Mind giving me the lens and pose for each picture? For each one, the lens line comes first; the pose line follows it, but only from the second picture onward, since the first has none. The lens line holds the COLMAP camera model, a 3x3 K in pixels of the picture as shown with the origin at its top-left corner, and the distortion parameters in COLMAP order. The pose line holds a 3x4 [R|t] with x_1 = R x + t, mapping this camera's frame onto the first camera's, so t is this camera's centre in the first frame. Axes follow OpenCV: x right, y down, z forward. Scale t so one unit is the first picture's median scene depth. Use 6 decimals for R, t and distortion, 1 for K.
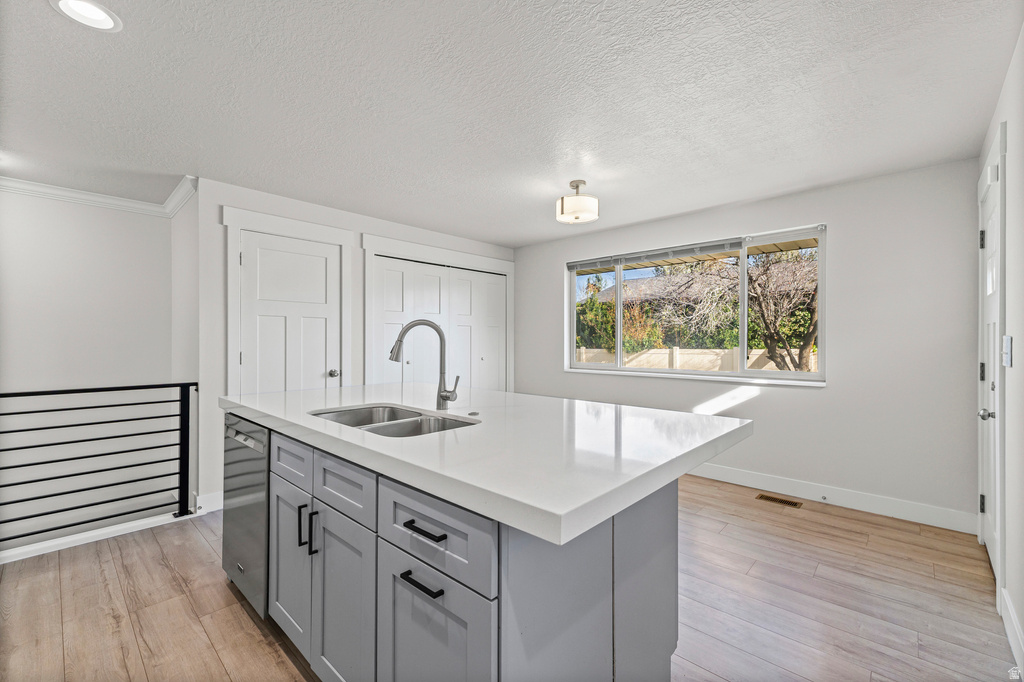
lens RADIAL K [[428.9, 0, 515.5], [0, 428.9, 342.0], [0, 0, 1]] dist [0.002097, 0.000164]
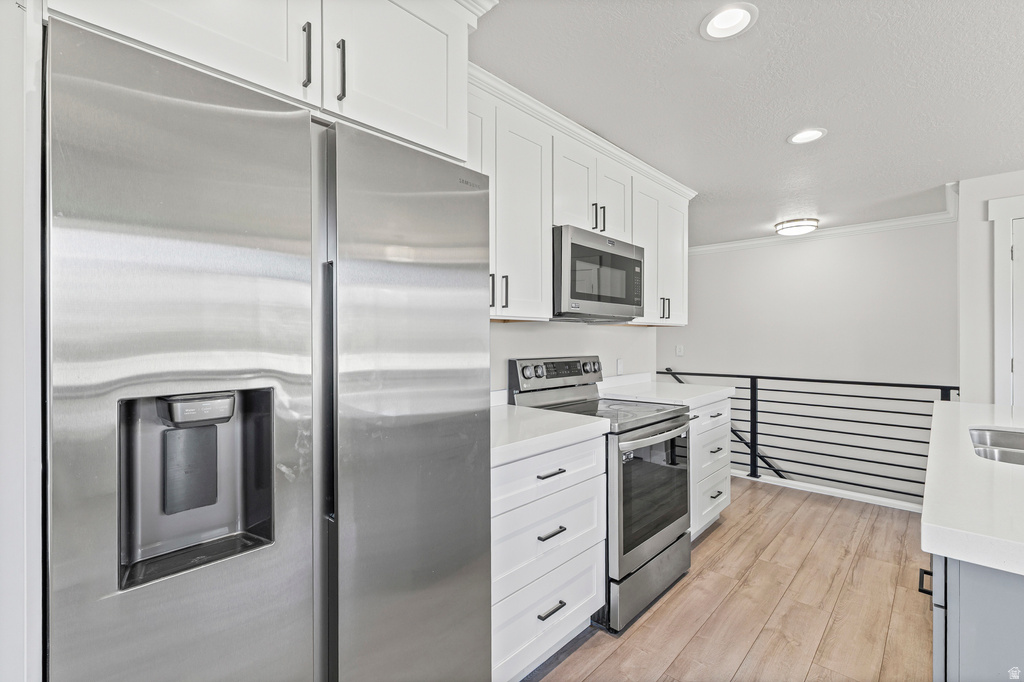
lens RADIAL K [[450.1, 0, 512.0], [0, 450.1, 341.0], [0, 0, 1]] dist [-0.014428, -0.000009]
pose [[-0.024479, 0.006811, -0.999677, 0.363419], [0.000358, 0.999977, 0.006804, -0.023004], [0.999700, -0.000191, -0.024481, -0.012587]]
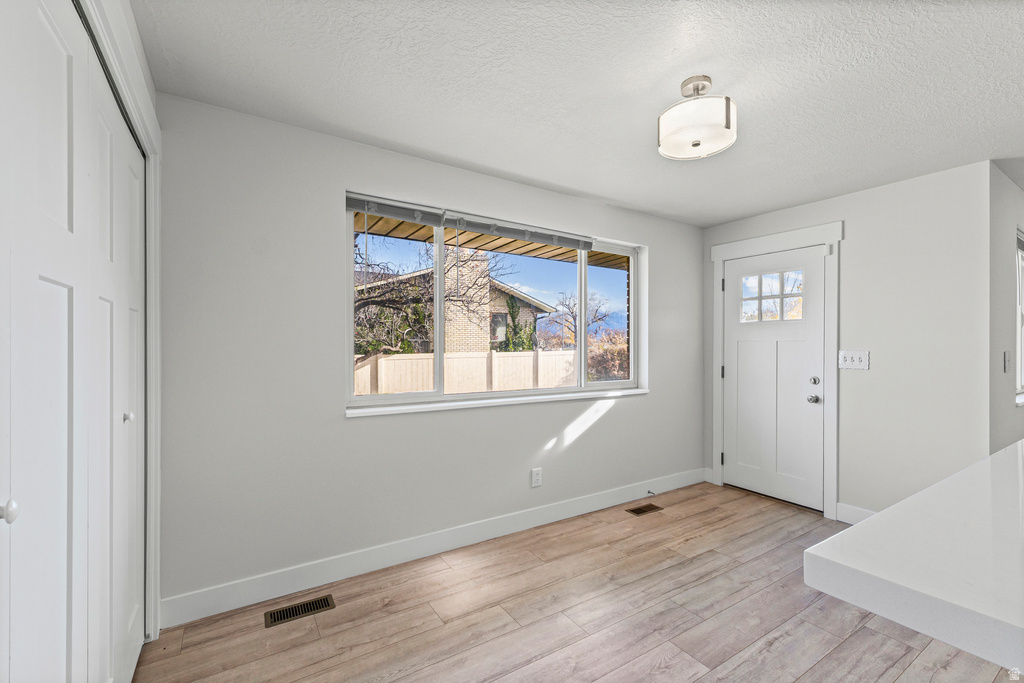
lens RADIAL K [[430.6, 0, 508.6], [0, 430.6, 347.9], [0, 0, 1]] dist [-0.022709, 0.000205]
pose [[0.264659, -0.002491, 0.964339, -0.570945], [-0.002765, 0.999991, 0.003342, -0.018980], [-0.964338, -0.003551, 0.264649, 1.329002]]
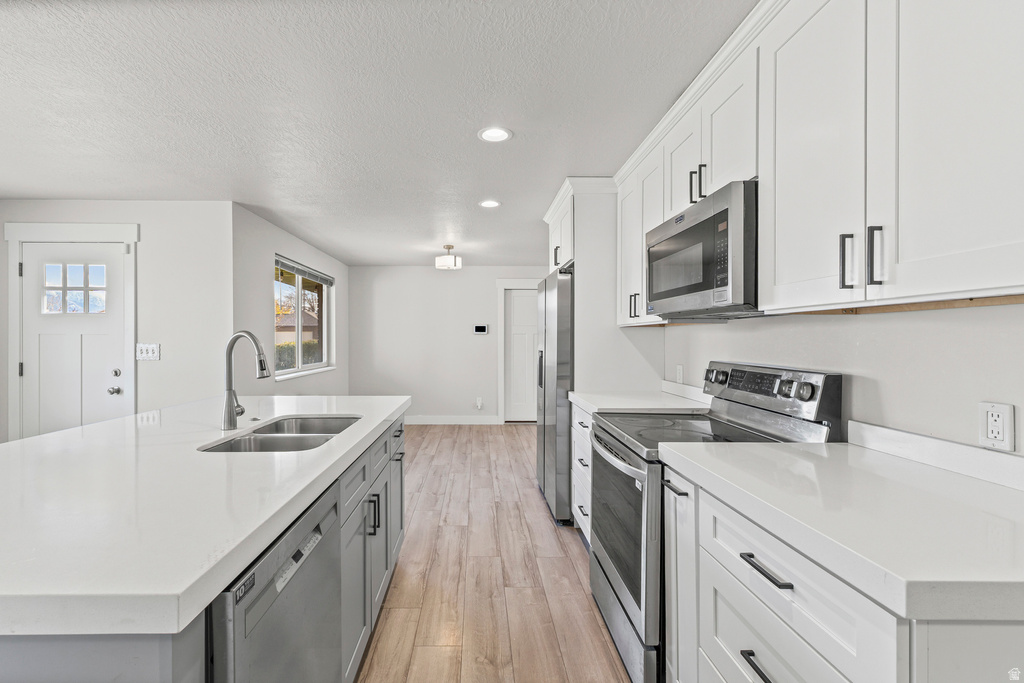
lens RADIAL K [[444.7, 0, 482.6], [0, 444.7, 340.2], [0, 0, 1]] dist [0.001745, 0.000215]
pose [[-0.684803, -0.002634, 0.728724, -0.882508], [0.001714, 0.999985, 0.005225, -0.025884], [-0.728727, 0.004827, -0.684788, 0.905807]]
